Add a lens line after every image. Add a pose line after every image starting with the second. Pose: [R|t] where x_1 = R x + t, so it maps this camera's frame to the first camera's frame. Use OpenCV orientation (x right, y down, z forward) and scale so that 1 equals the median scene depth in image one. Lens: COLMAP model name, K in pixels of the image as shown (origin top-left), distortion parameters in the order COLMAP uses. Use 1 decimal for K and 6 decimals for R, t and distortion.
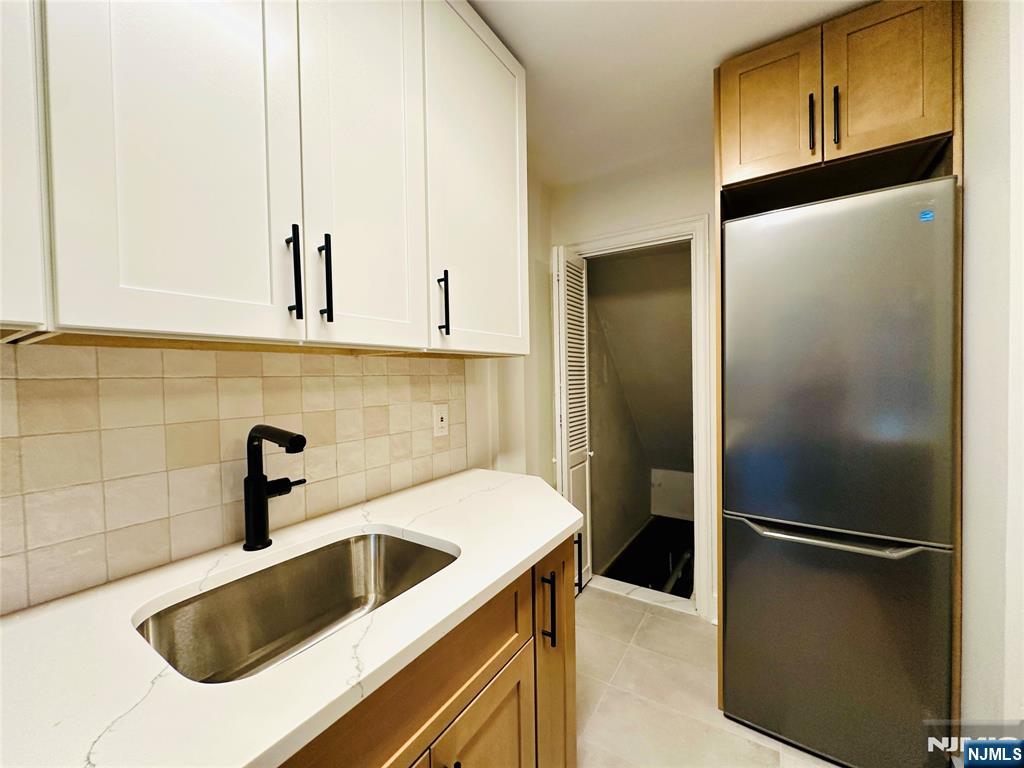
lens RADIAL K [[403.1, 0, 509.0], [0, 403.1, 386.1], [0, 0, 1]] dist [-0.001994, 0.000076]
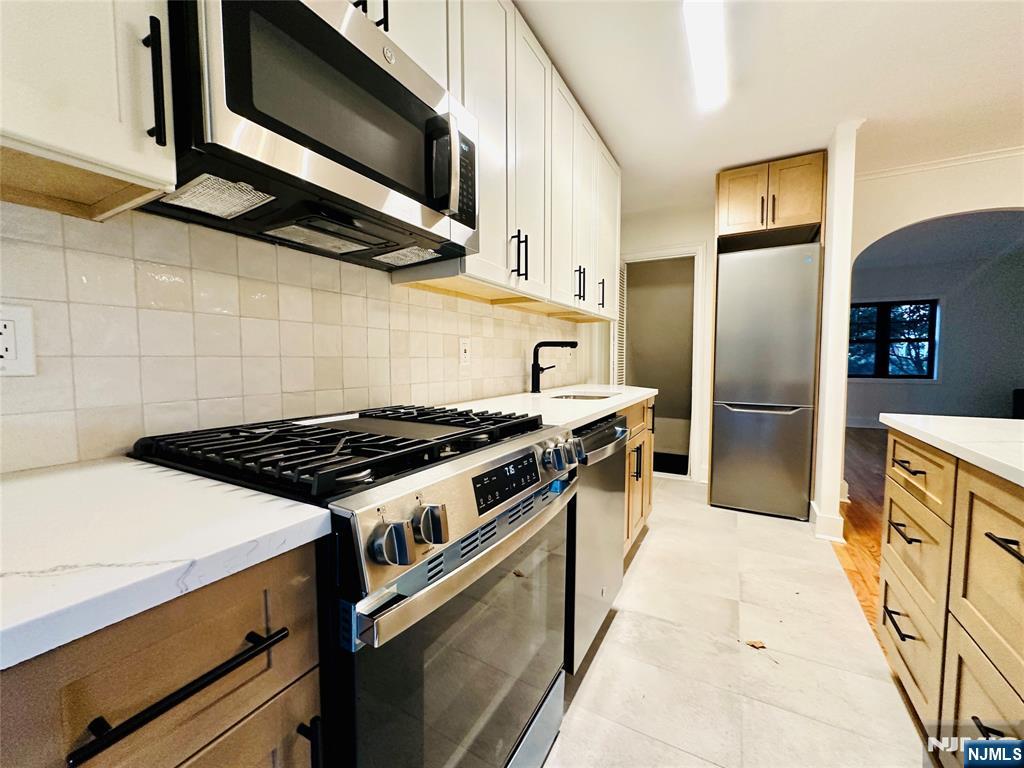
lens RADIAL K [[410.2, 0, 512.0], [0, 410.2, 384.0], [0, 0, 1]] dist [-0.003912, 0.000614]
pose [[0.996279, 0.015388, 0.084804, -0.677267], [-0.018520, 0.999170, 0.036274, 0.178509], [-0.084175, -0.037710, 0.995737, -0.997040]]
